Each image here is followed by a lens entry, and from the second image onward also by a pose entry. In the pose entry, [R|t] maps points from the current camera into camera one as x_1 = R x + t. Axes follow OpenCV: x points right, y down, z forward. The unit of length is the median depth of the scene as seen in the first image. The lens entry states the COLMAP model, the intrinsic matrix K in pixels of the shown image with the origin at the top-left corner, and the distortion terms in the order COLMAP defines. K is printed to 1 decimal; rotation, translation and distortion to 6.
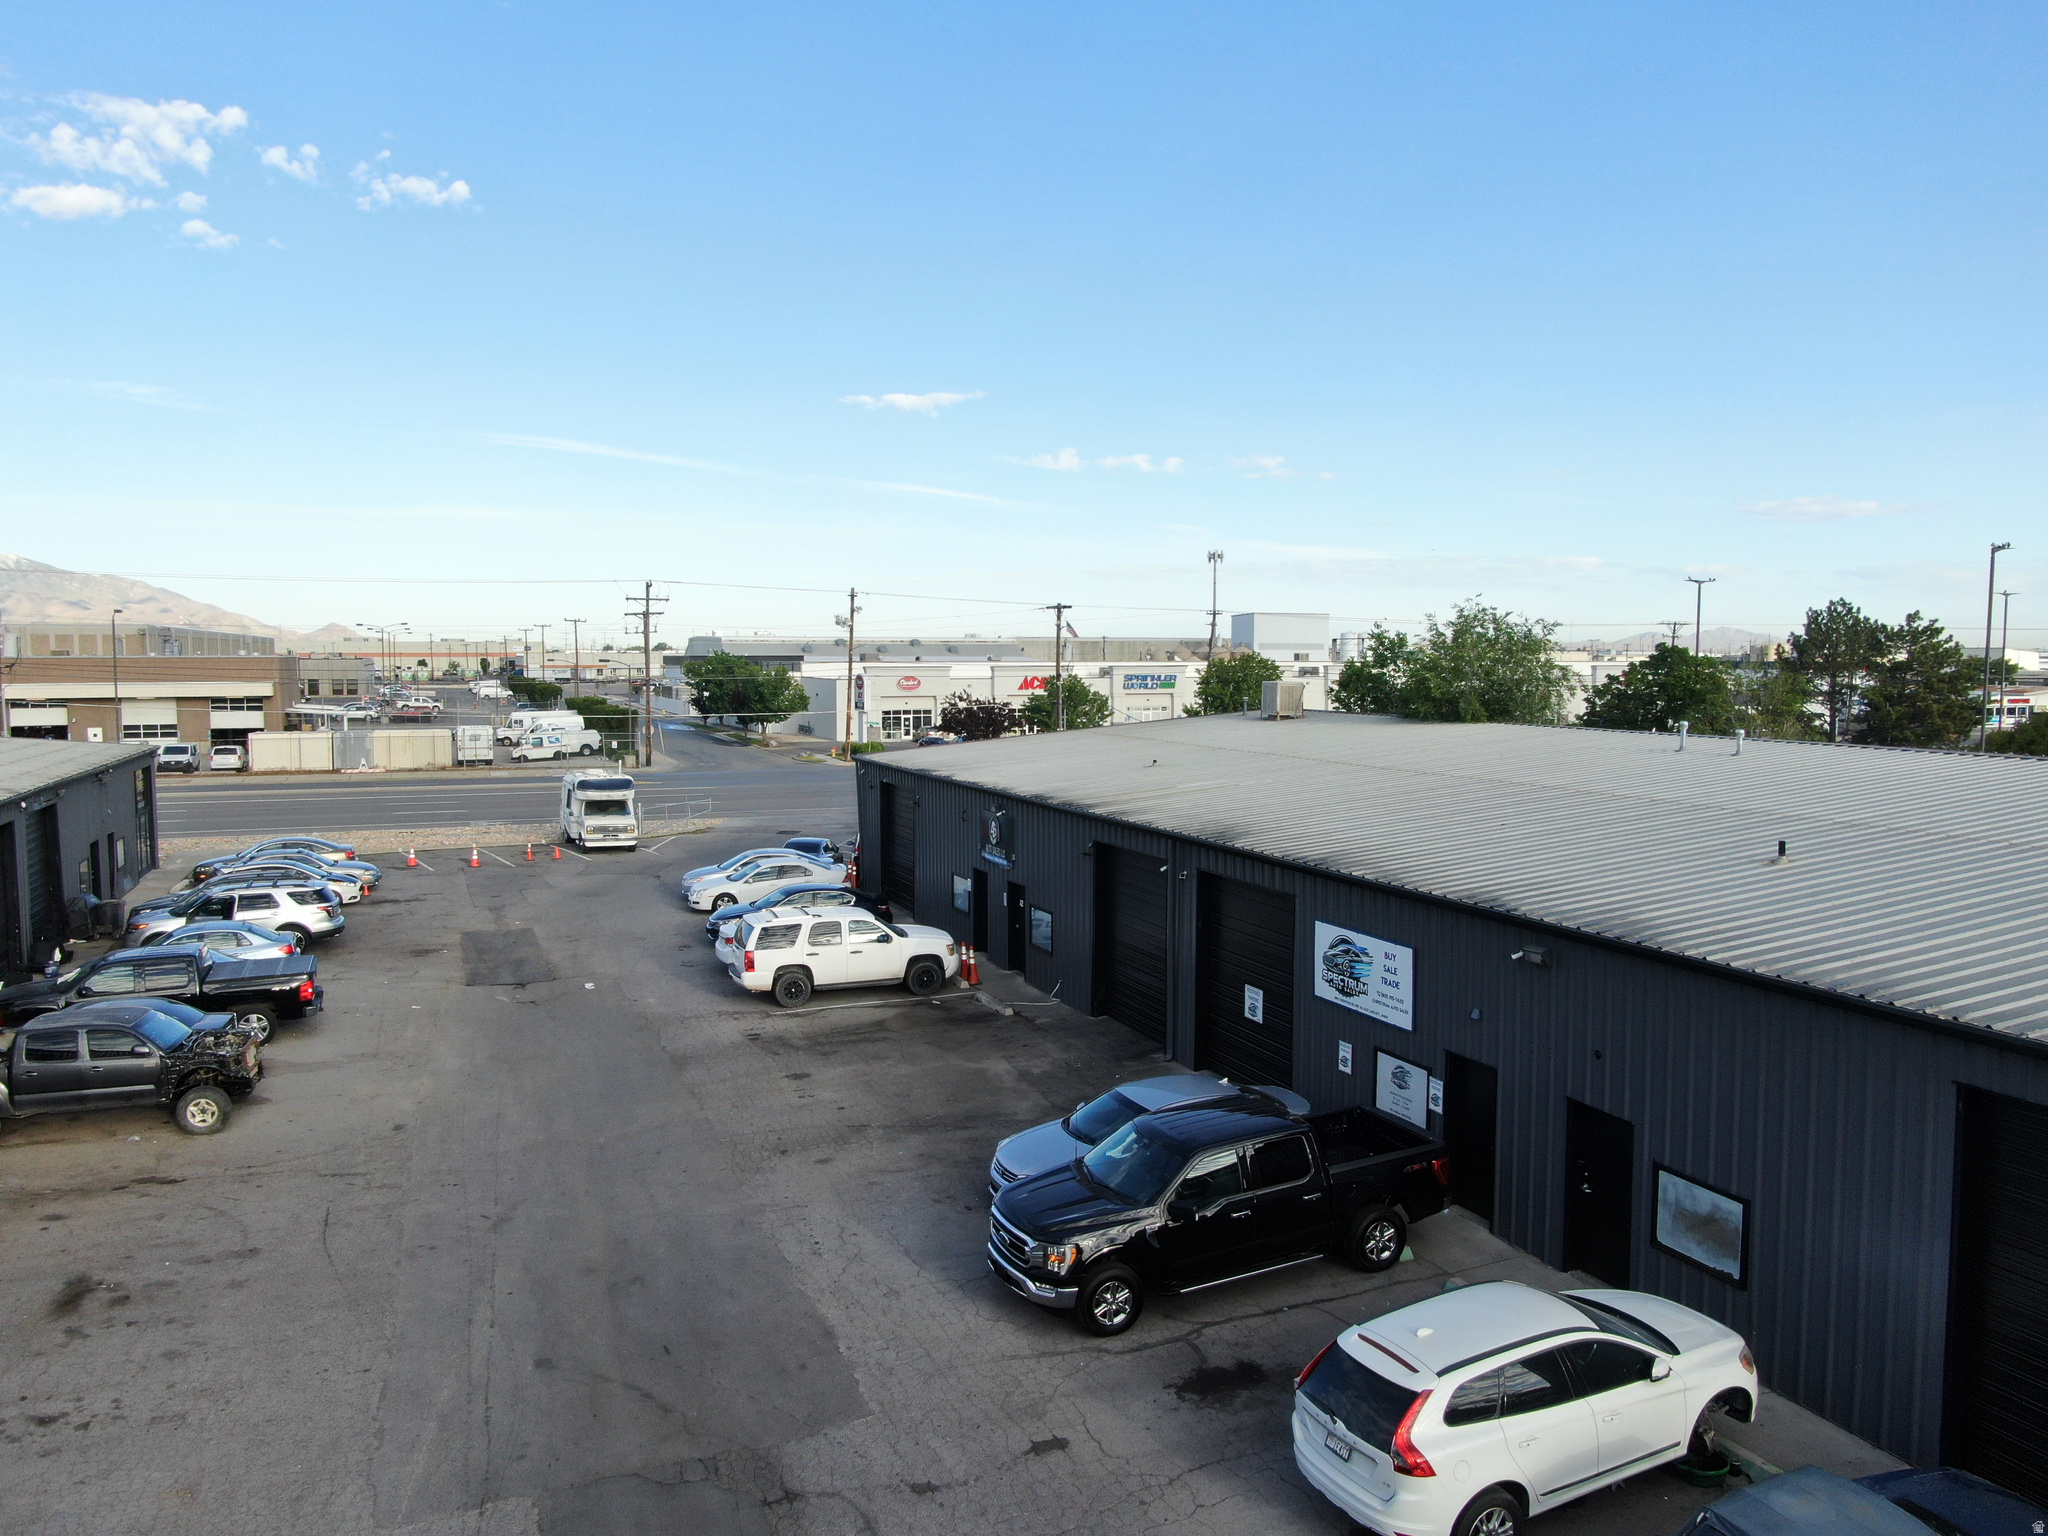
lens RADIAL K [[1462.5, 0, 1029.8], [0, 1462.5, 765.5], [0, 0, 1]] dist [-0.029204, 0.013270]
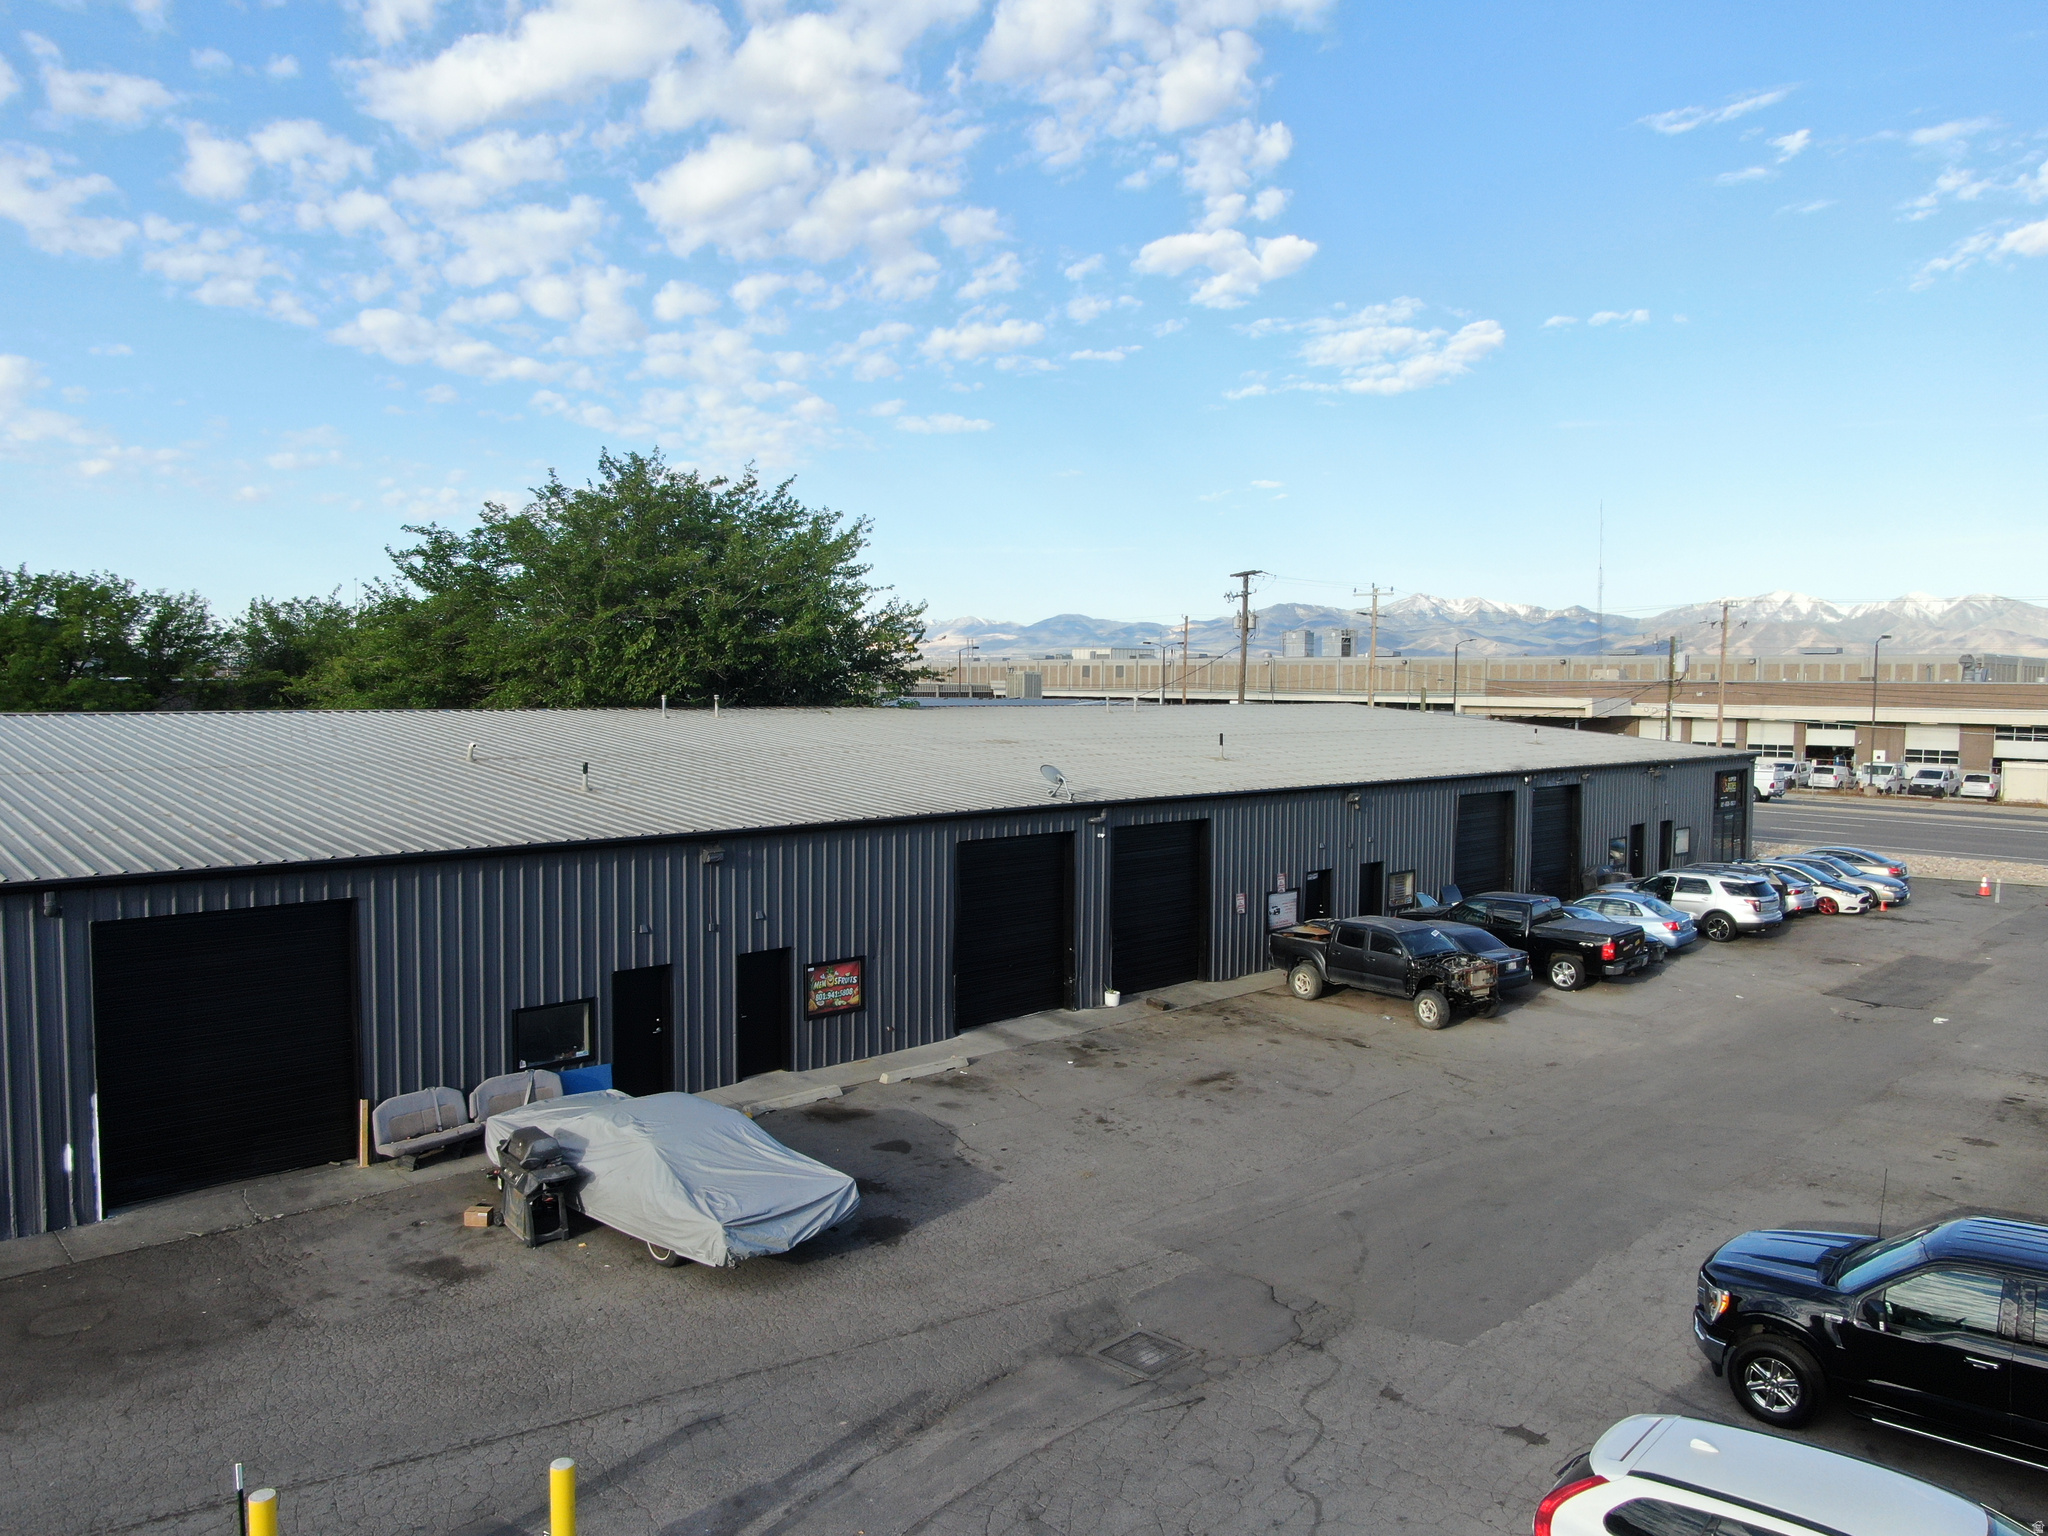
lens RADIAL K [[1462.5, 0, 1029.8], [0, 1462.5, 765.5], [0, 0, 1]] dist [-0.029204, 0.013270]
pose [[0.369912, 0.057351, -0.927295, 0.483191], [-0.081156, 0.996272, 0.029243, 0.020240], [0.925515, 0.064439, 0.373188, 0.206292]]
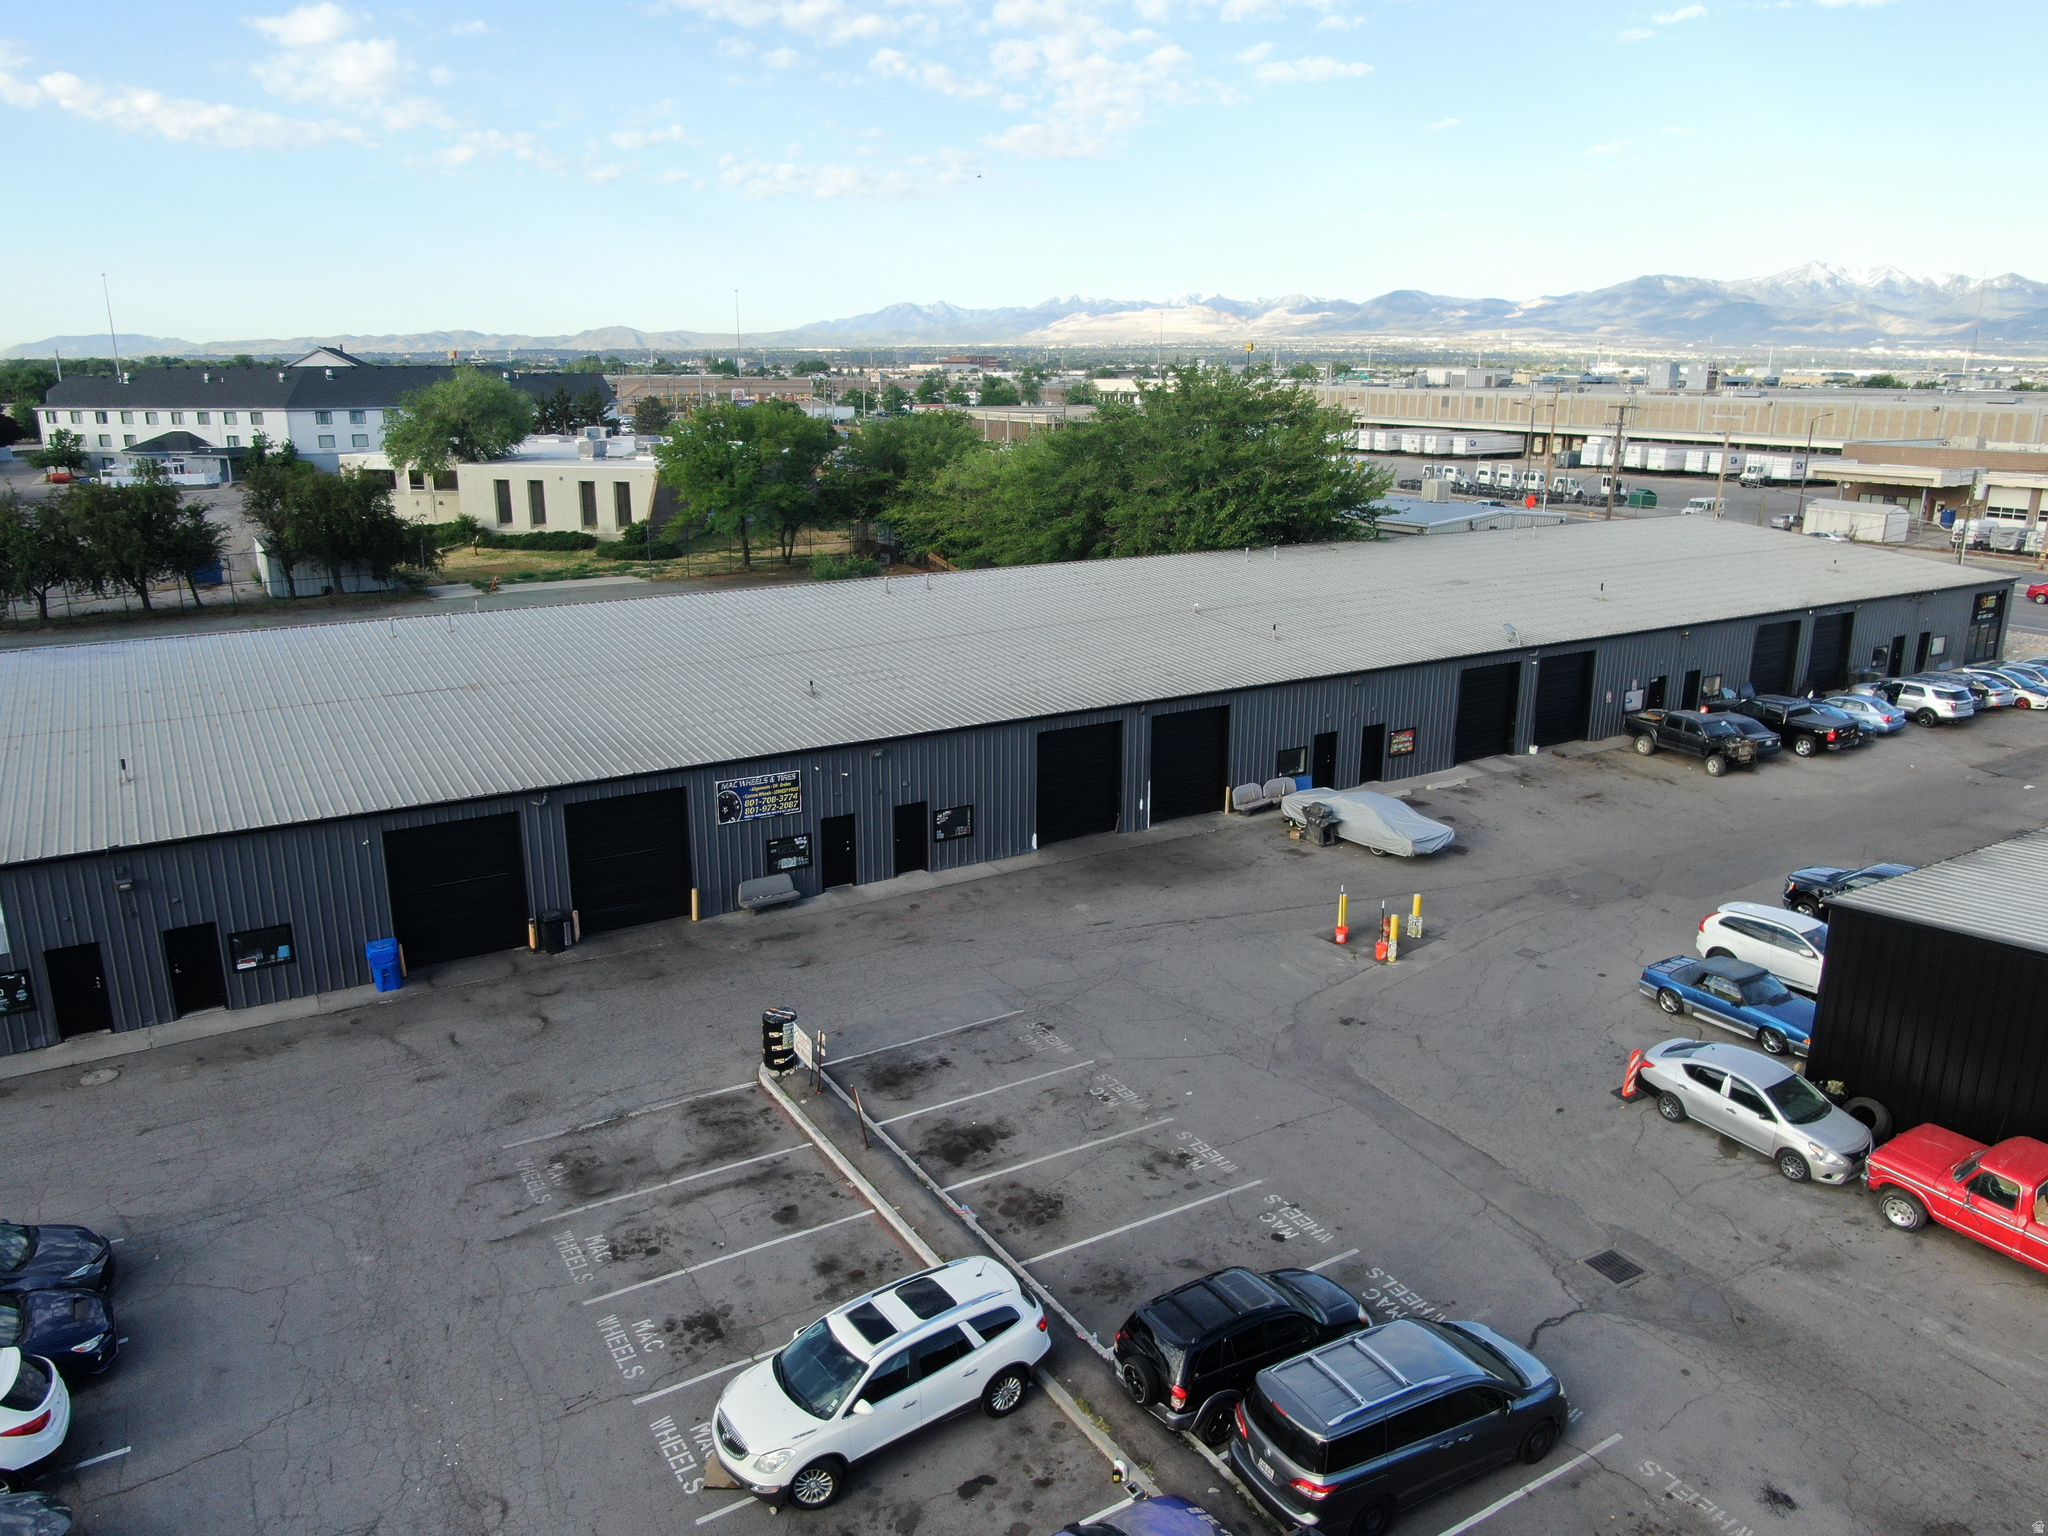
lens RADIAL K [[1441.3, 0, 1022.0], [0, 1441.3, 821.5], [0, 0, 1]] dist [-0.027557, 0.014567]
pose [[0.159135, 0.300817, -0.940311, 1.518975], [-0.078689, 0.953283, 0.291650, -0.273721], [0.984116, 0.027581, 0.175372, -0.519808]]
